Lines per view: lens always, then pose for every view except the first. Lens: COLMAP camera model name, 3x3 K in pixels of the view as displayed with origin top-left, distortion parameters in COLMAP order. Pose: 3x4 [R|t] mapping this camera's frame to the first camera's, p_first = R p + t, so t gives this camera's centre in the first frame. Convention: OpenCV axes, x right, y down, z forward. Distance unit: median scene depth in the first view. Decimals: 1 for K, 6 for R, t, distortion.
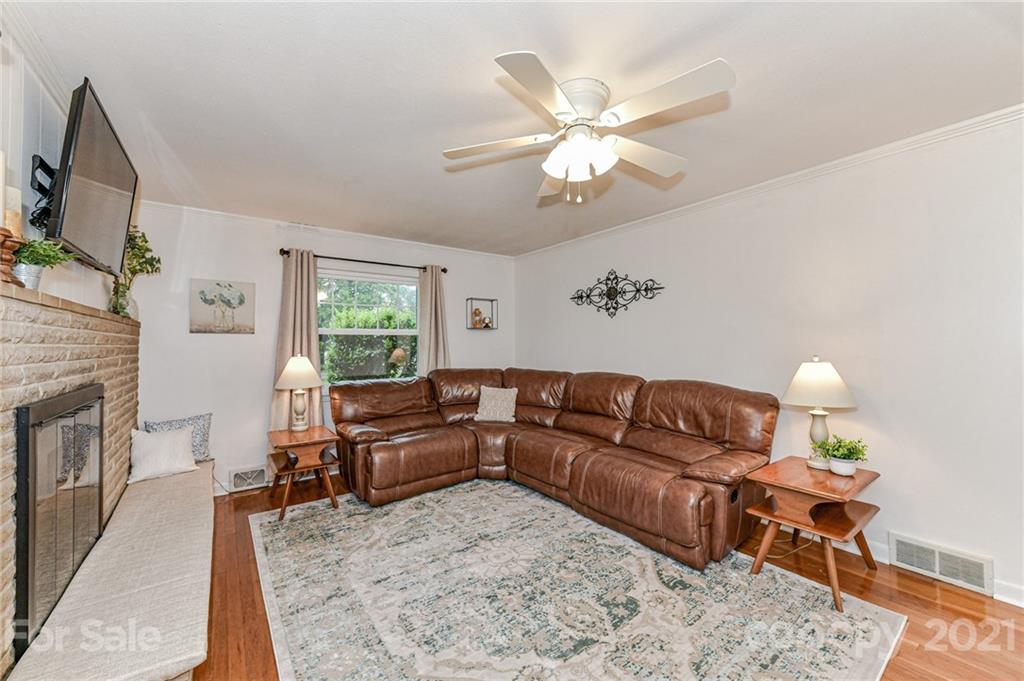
lens RADIAL K [[399.9, 0, 508.2], [0, 399.9, 337.0], [0, 0, 1]] dist [0.000408, -0.000244]
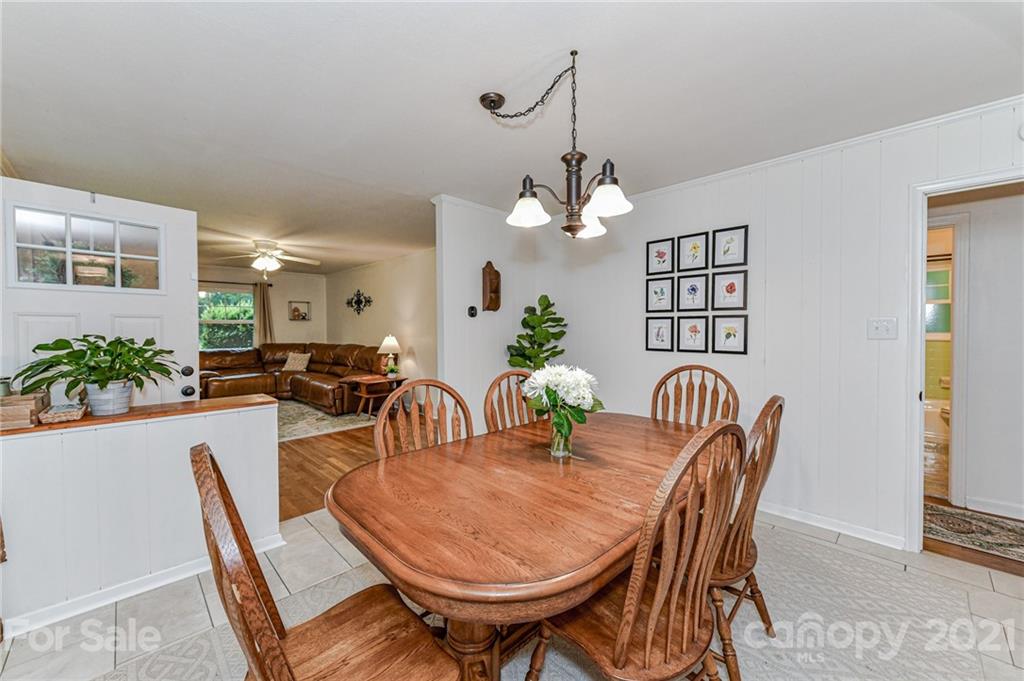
lens RADIAL K [[394.7, 0, 507.0], [0, 394.7, 333.9], [0, 0, 1]] dist [-0.001301, -0.000115]
pose [[0.987746, -0.003658, 0.156024, 0.721956], [-0.001900, 0.999369, 0.035462, -0.029017], [-0.156055, -0.035323, 0.987116, -1.041422]]
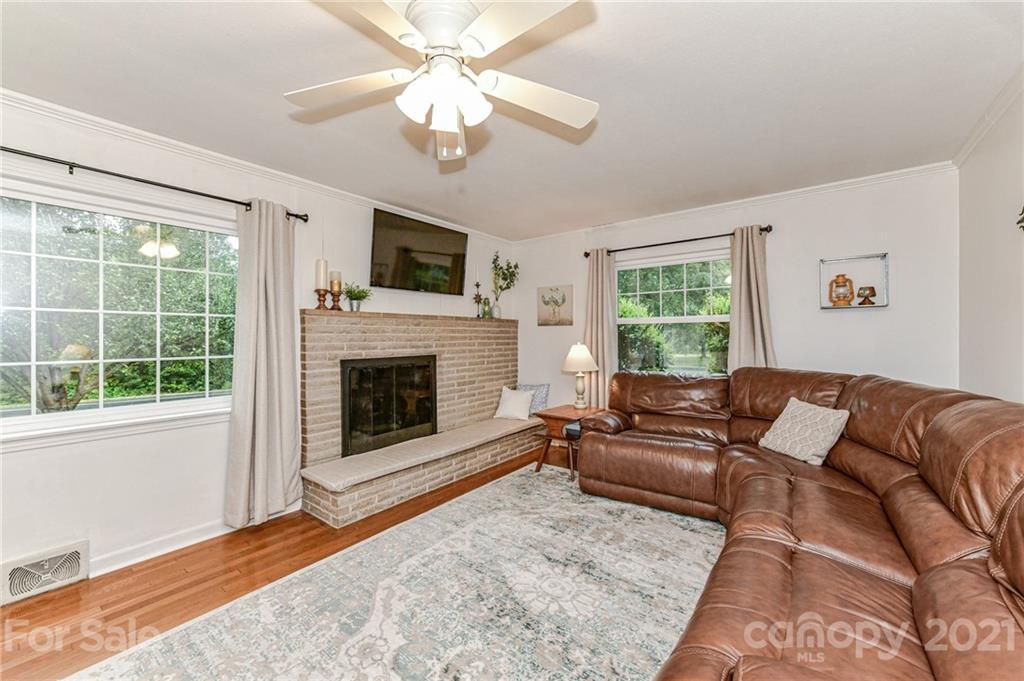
lens RADIAL K [[399.9, 0, 508.2], [0, 399.9, 337.0], [0, 0, 1]] dist [0.000408, -0.000244]
pose [[0.281554, 0.006369, -0.959524, 0.494600], [0.020090, 0.999720, 0.012531, 0.008680], [0.959335, -0.022805, 0.281347, 0.447479]]
